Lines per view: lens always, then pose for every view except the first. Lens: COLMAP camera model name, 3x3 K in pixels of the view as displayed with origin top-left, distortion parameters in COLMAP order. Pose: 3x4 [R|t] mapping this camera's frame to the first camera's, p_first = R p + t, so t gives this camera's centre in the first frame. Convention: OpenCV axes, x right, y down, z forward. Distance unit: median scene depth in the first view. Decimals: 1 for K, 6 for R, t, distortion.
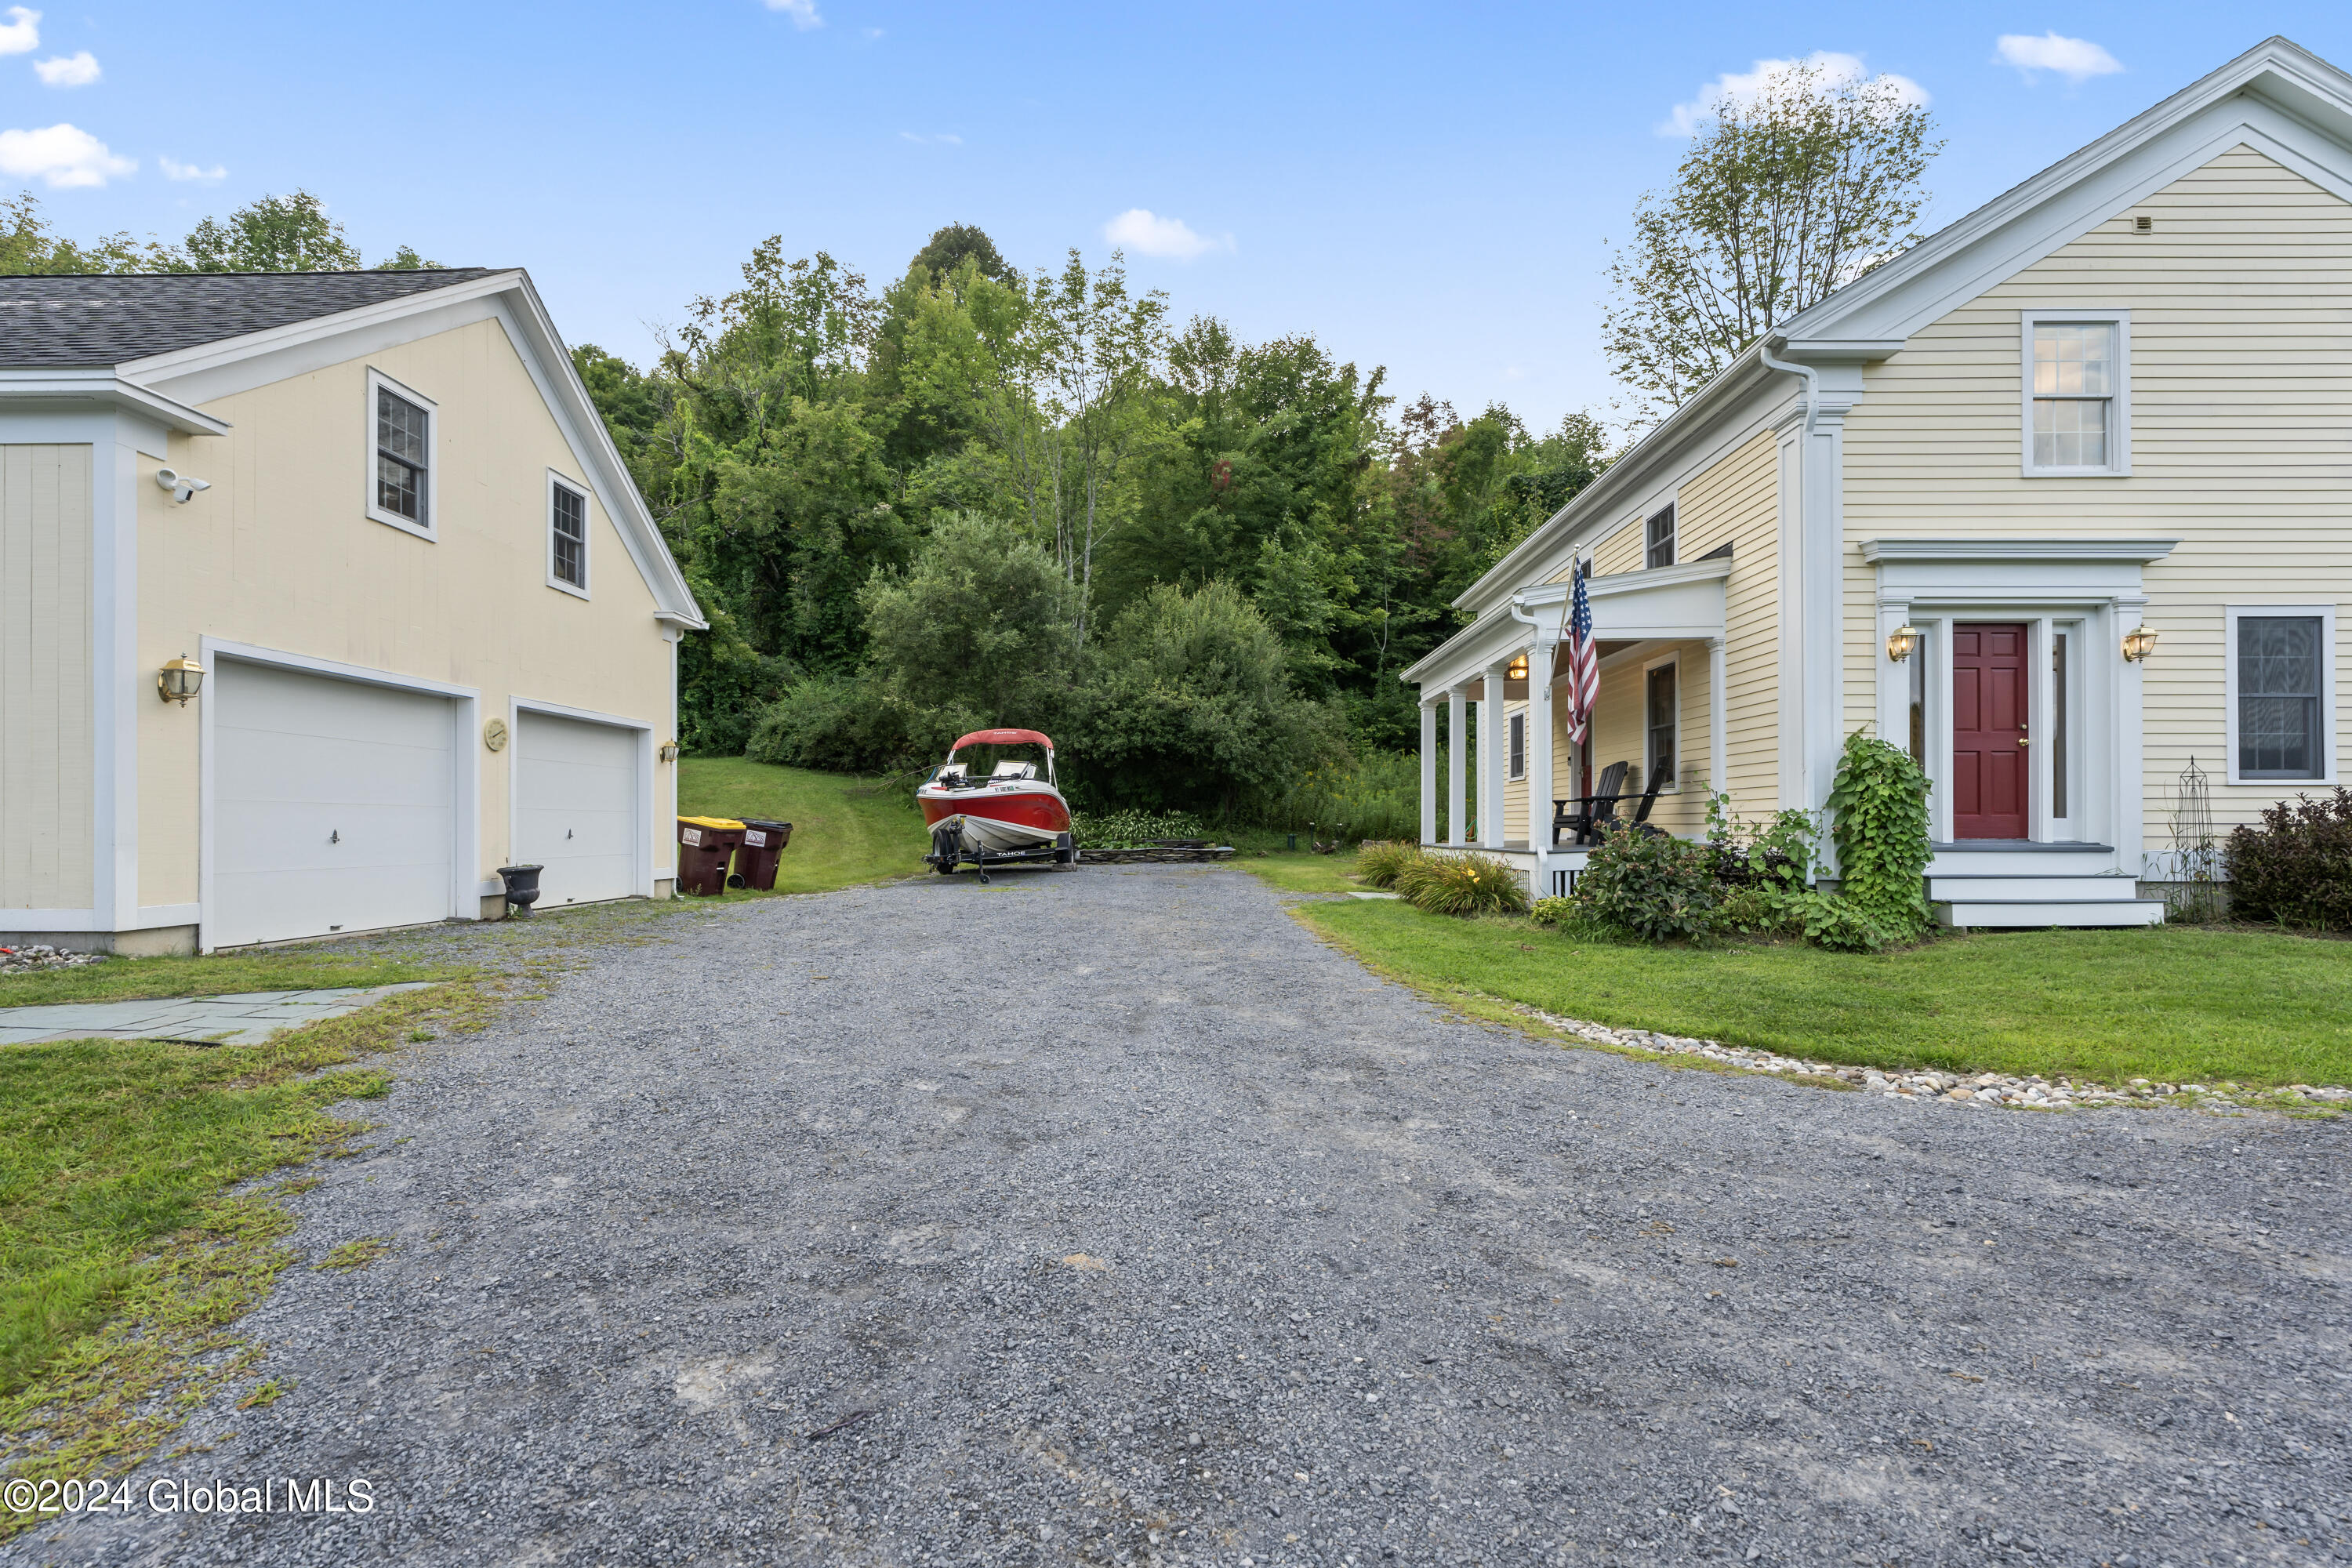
lens RADIAL K [[1079.3, 0, 1181.0], [0, 1079.3, 826.6], [0, 0, 1]] dist [-0.002198, 0.001046]
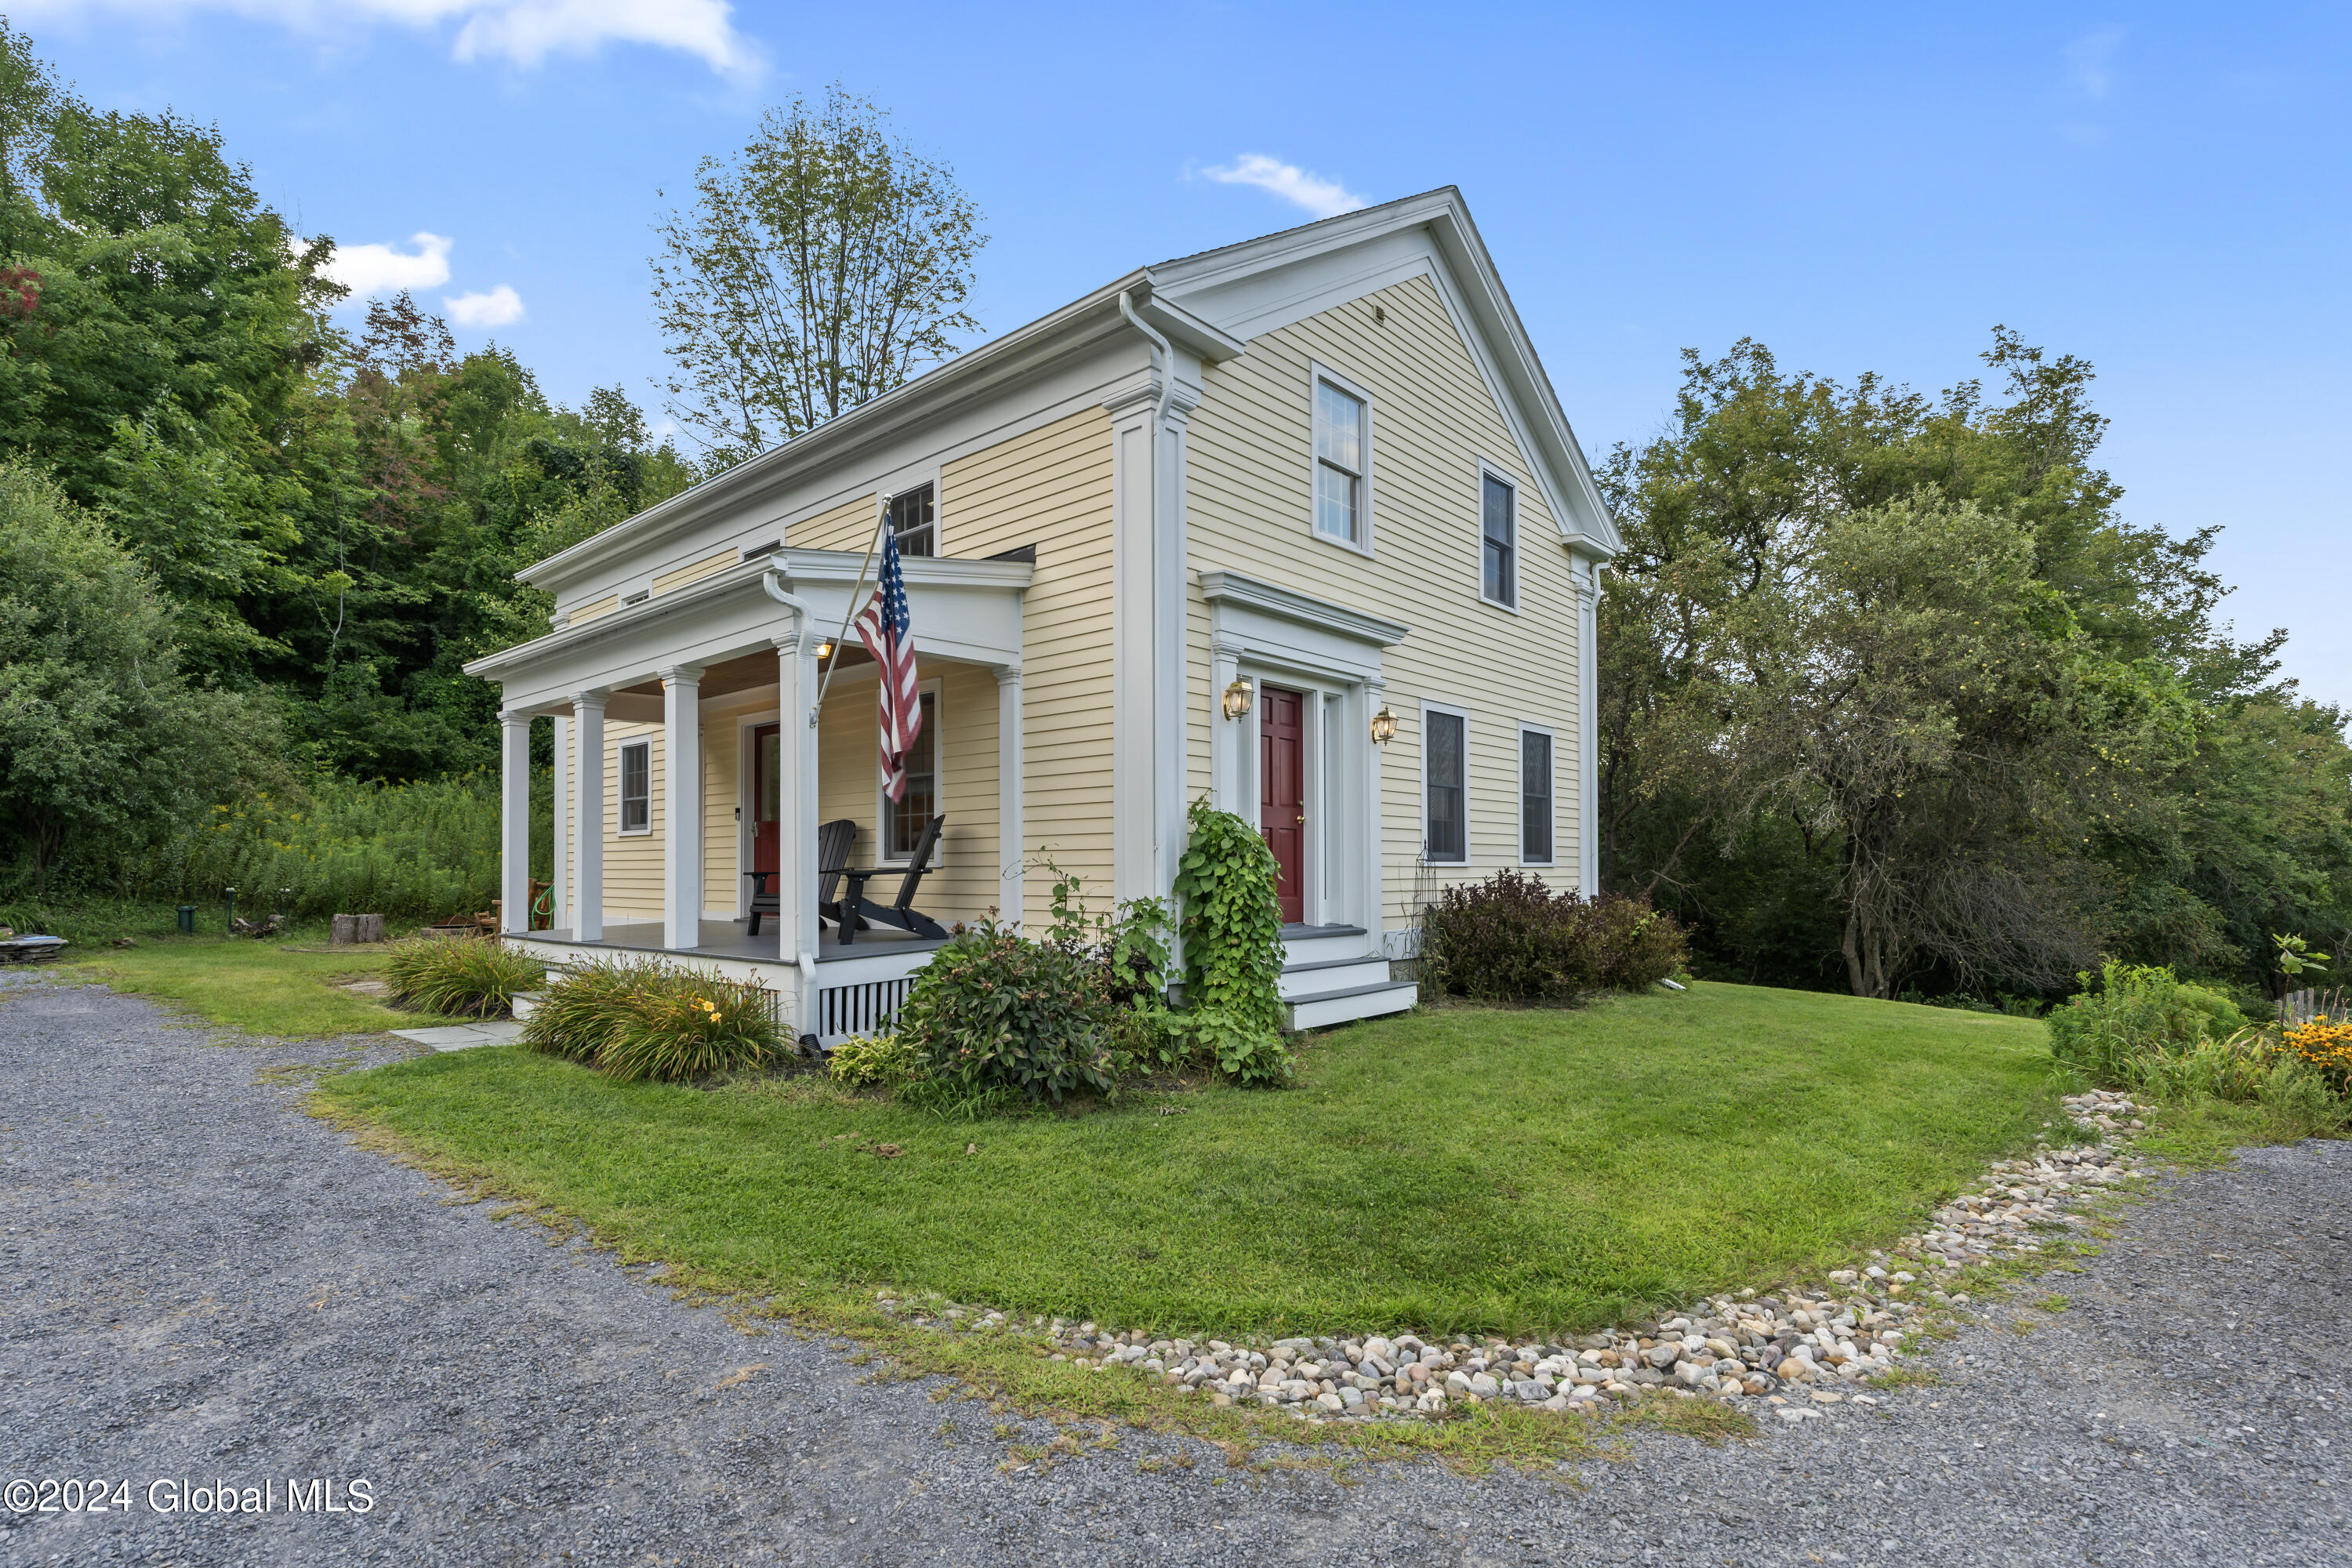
lens RADIAL K [[1146.0, 0, 1181.0], [0, 1146.0, 857.3], [0, 0, 1]] dist [-0.001791, 0.000640]
pose [[0.660401, 0.007724, 0.750873, -0.014143], [0.002293, 0.999922, -0.012302, -0.013161], [-0.750910, 0.009847, 0.660332, 0.166129]]
